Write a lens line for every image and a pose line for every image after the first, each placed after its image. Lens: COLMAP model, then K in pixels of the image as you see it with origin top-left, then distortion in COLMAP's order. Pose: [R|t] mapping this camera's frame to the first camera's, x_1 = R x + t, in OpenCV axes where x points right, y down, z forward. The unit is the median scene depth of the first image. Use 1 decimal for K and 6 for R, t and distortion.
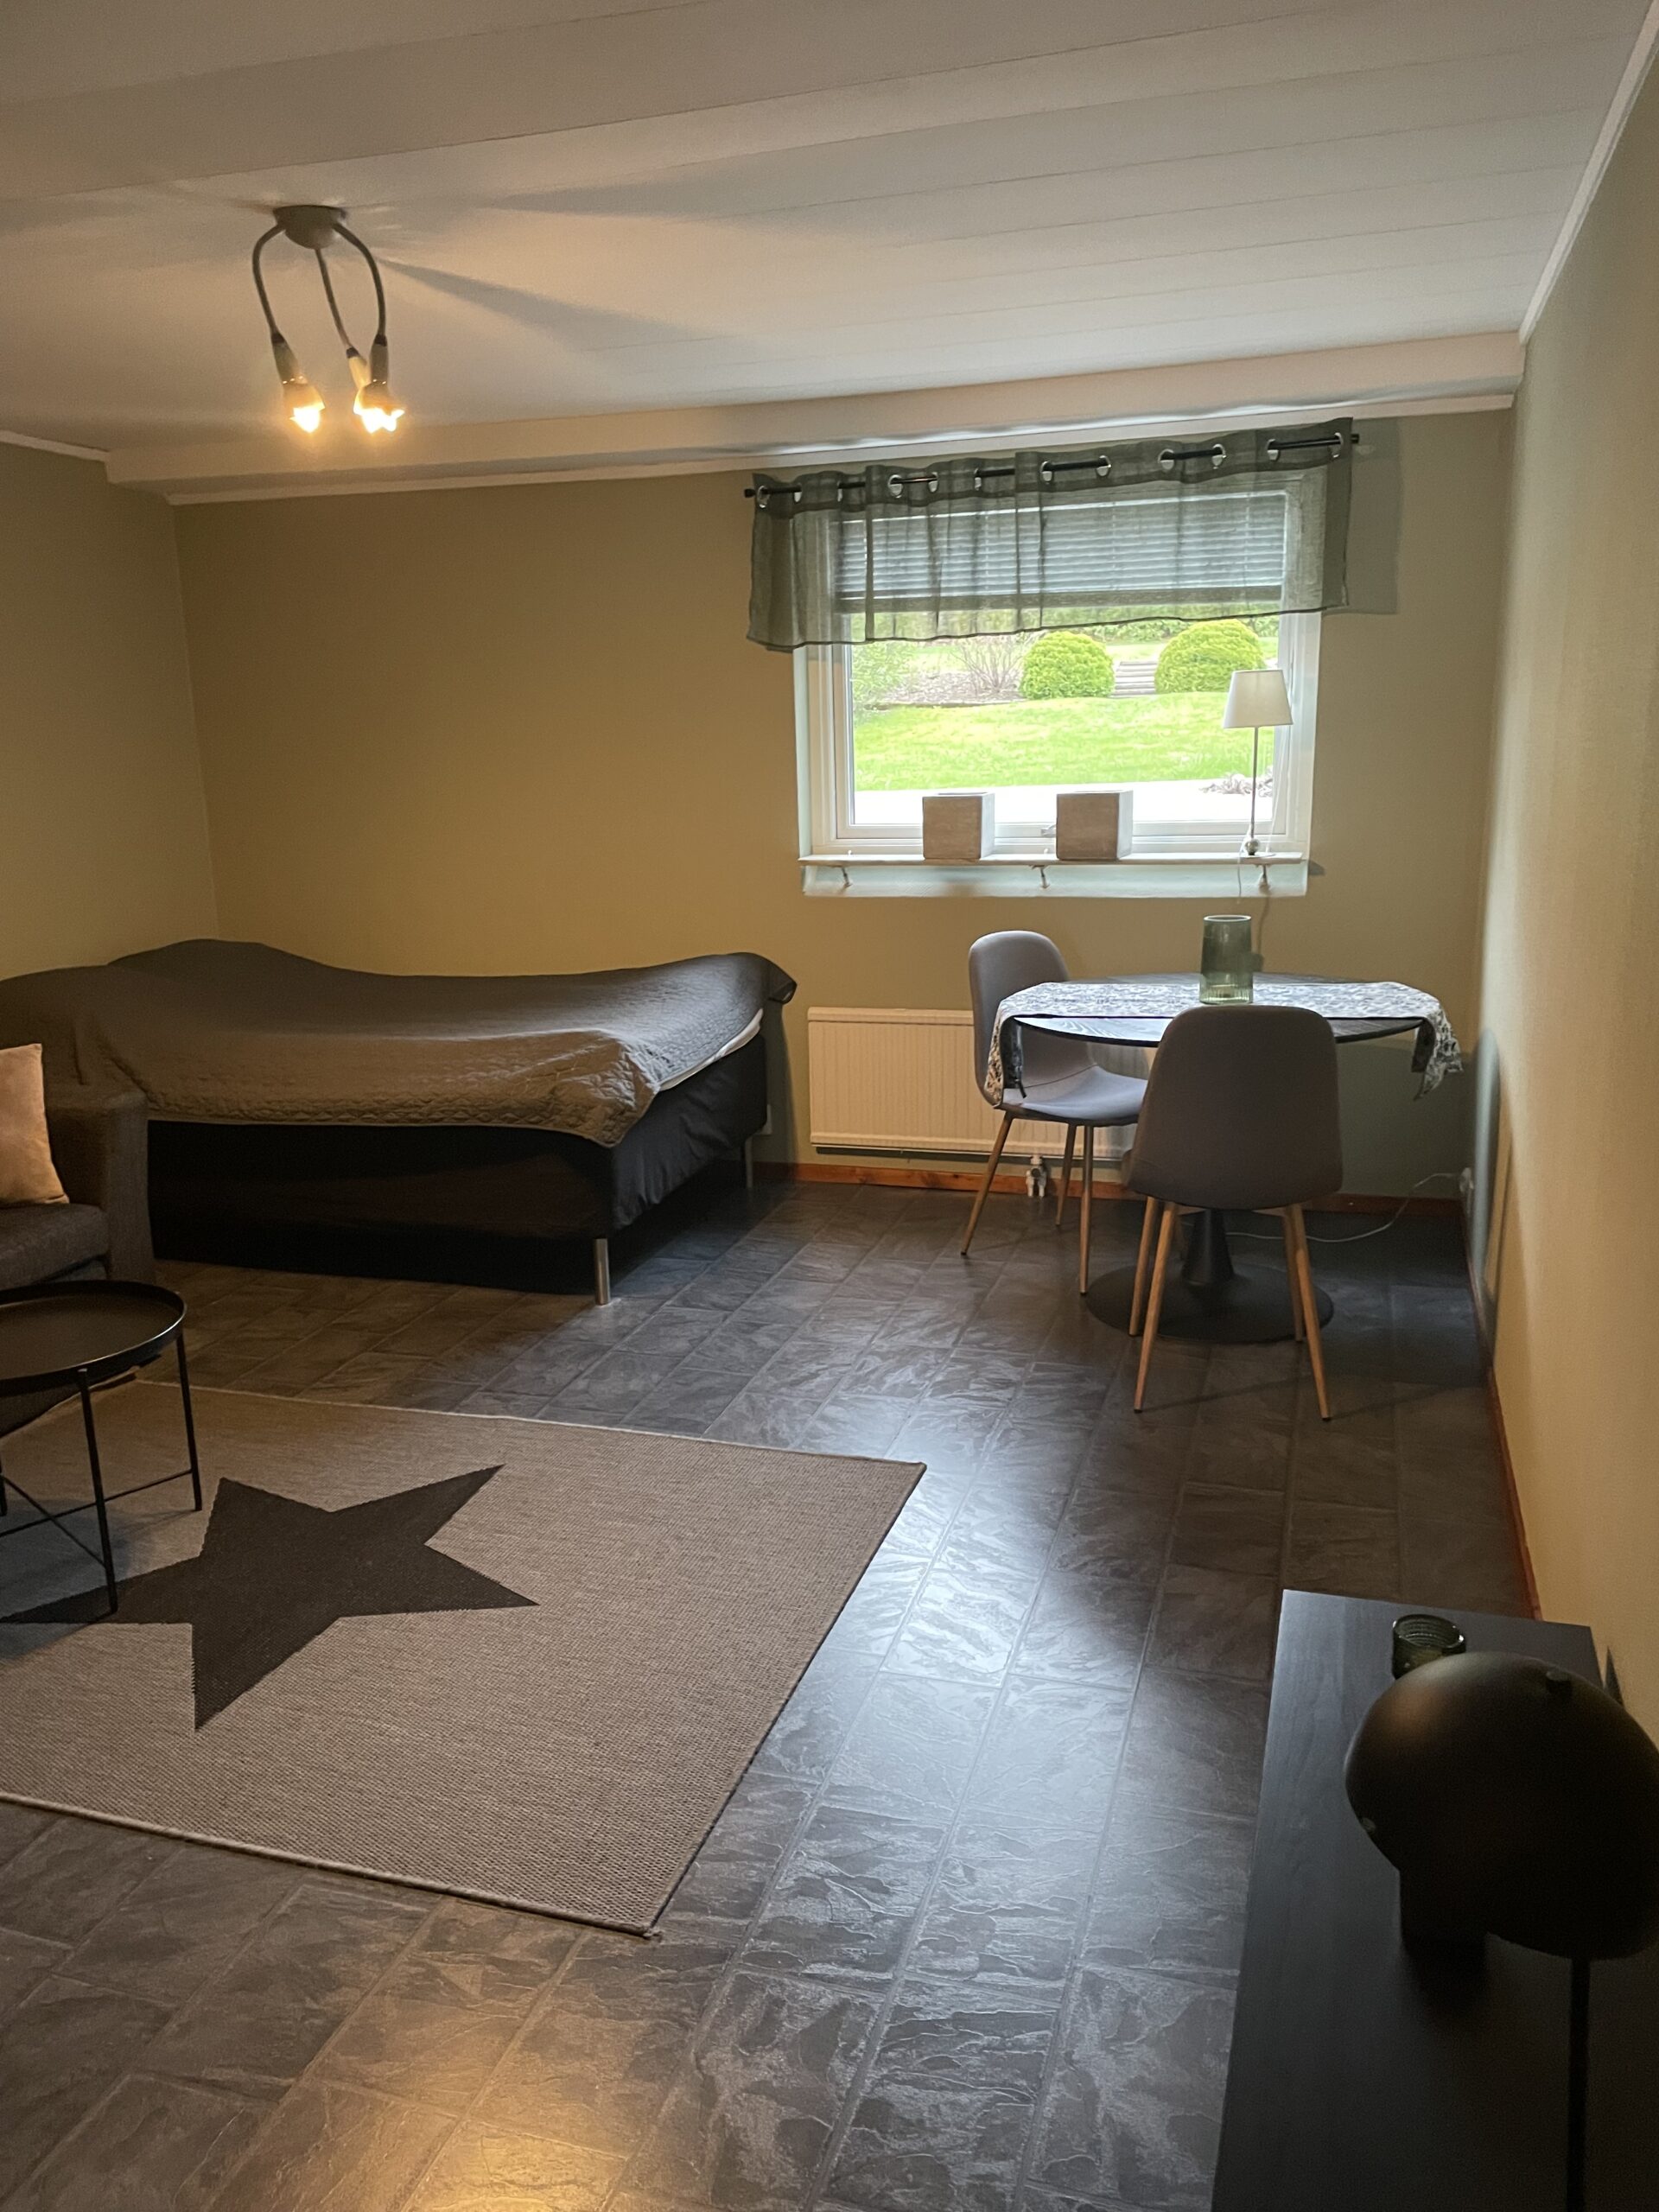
lens RADIAL K [[1675.6, 0, 829.5], [0, 1675.6, 1106.0], [0, 0, 1]] dist [0.073514, -0.114731]
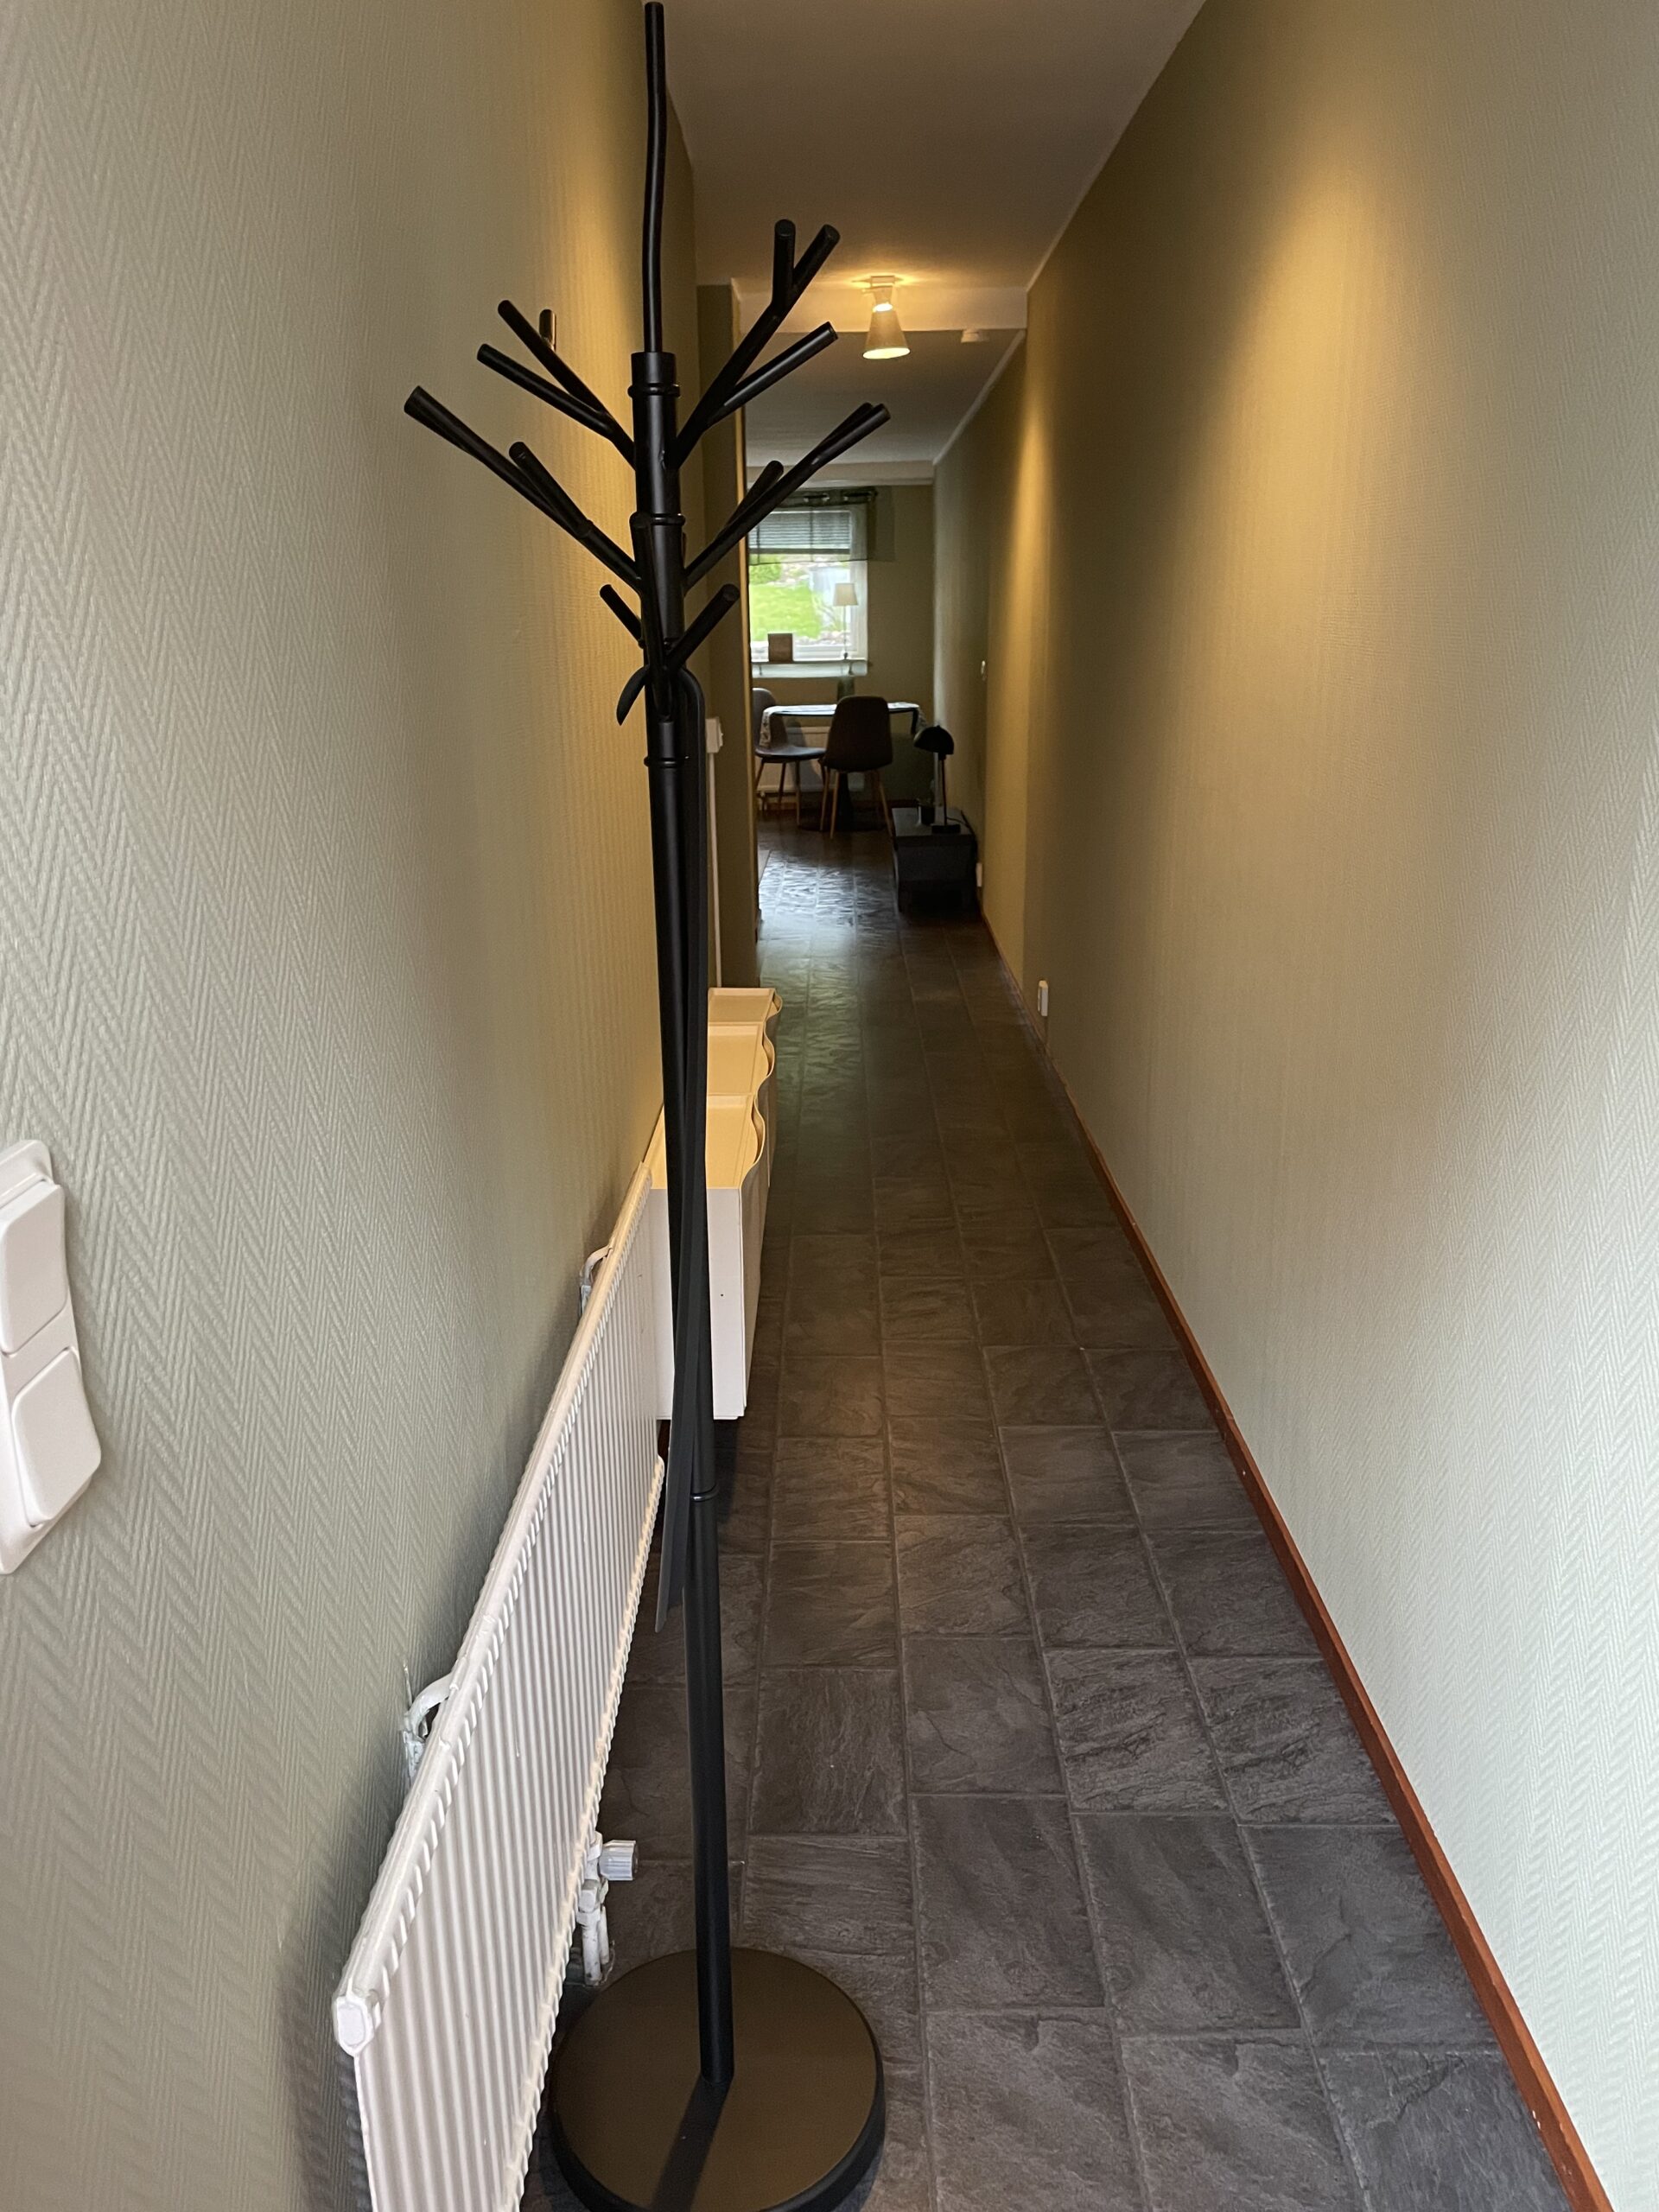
lens RADIAL K [[1675.6, 0, 829.5], [0, 1675.6, 1106.0], [0, 0, 1]] dist [0.073514, -0.114731]
pose [[0.955120, -0.073930, 0.286844, -0.553627], [0.053990, 0.995582, 0.076824, 0.327740], [-0.291256, -0.057889, 0.954892, -1.461706]]
